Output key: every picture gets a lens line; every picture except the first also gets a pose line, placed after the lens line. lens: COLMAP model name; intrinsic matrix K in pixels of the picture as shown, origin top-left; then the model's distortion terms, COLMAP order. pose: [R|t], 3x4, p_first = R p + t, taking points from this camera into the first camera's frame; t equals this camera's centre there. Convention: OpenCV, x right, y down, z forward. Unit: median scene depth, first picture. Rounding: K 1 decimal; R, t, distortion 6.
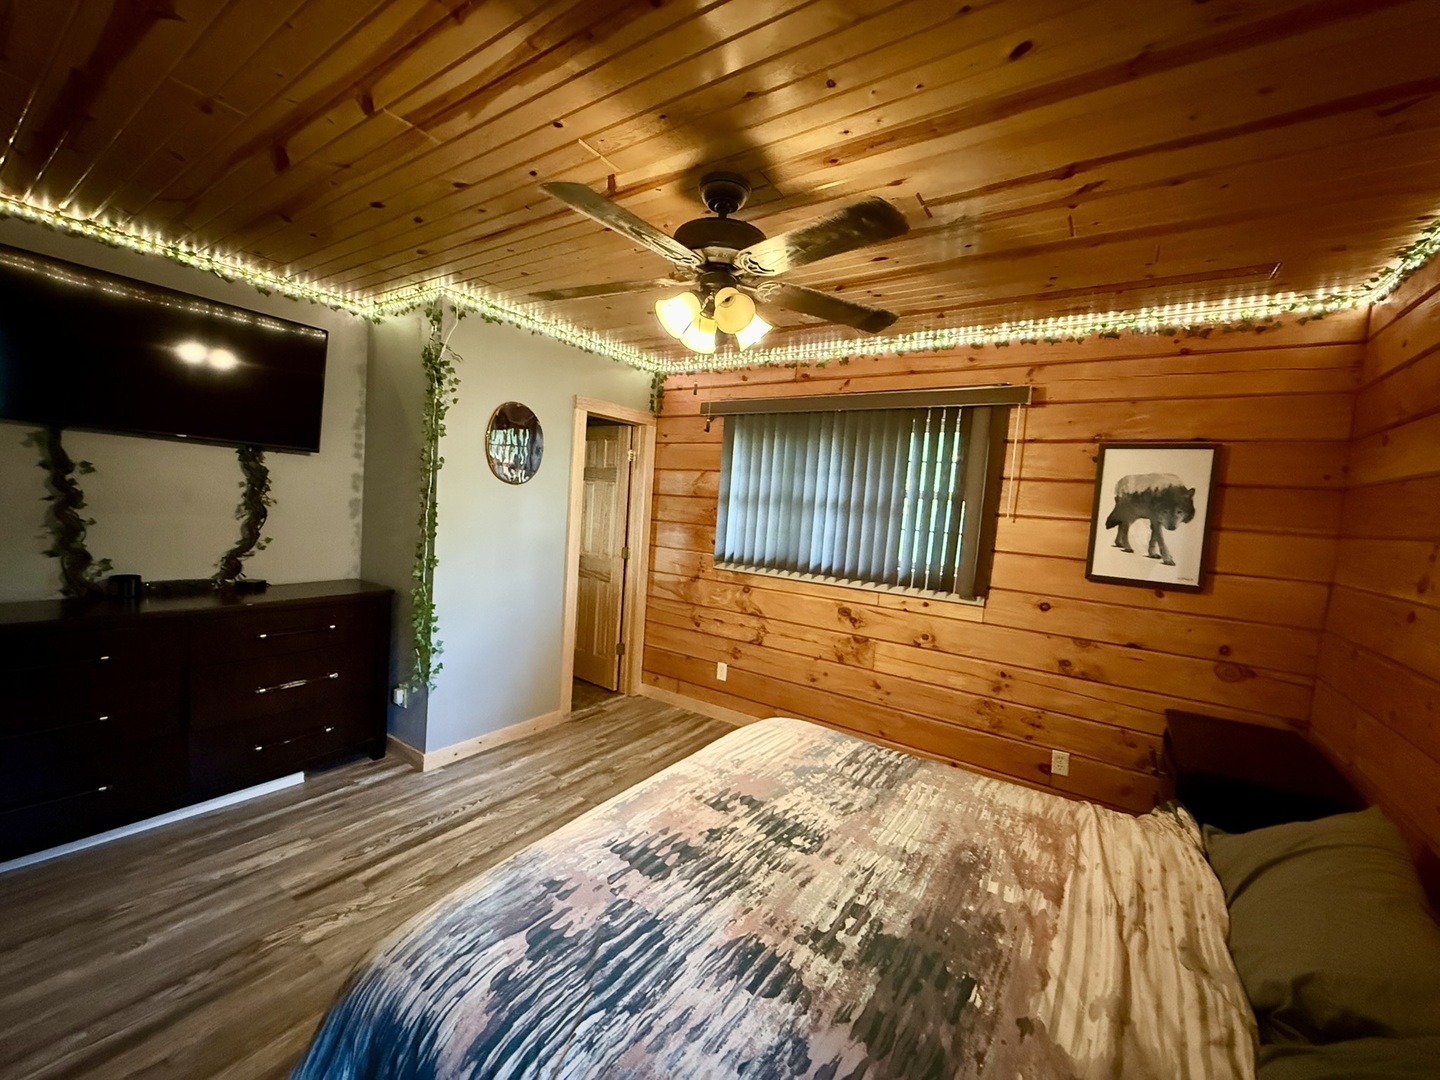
lens RADIAL K [[578.0, 0, 721.0], [0, 578.0, 540.0], [0, 0, 1]] dist [0.002248, -0.000586]
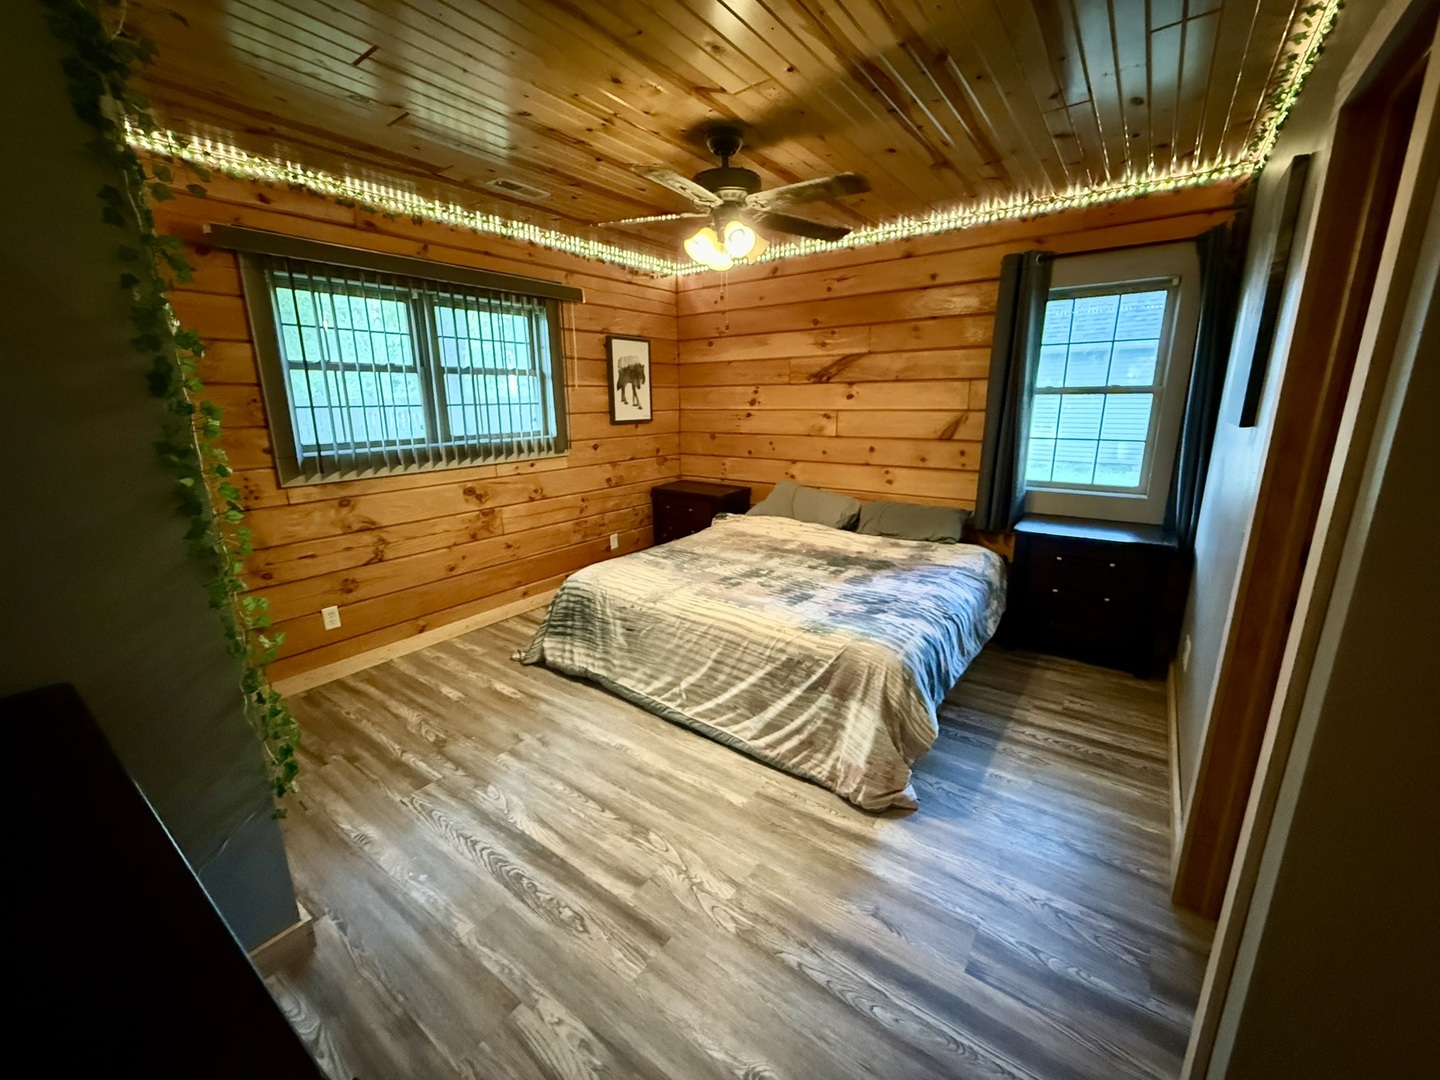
lens RADIAL K [[578.0, 0, 718.7], [0, 578.0, 537.7], [0, 0, 1]] dist [0.002248, -0.000586]
pose [[0.036683, -0.299973, 0.953242, -1.049133], [0.081427, 0.951609, 0.296326, -0.089093], [-0.996004, 0.066750, 0.059334, 0.683901]]
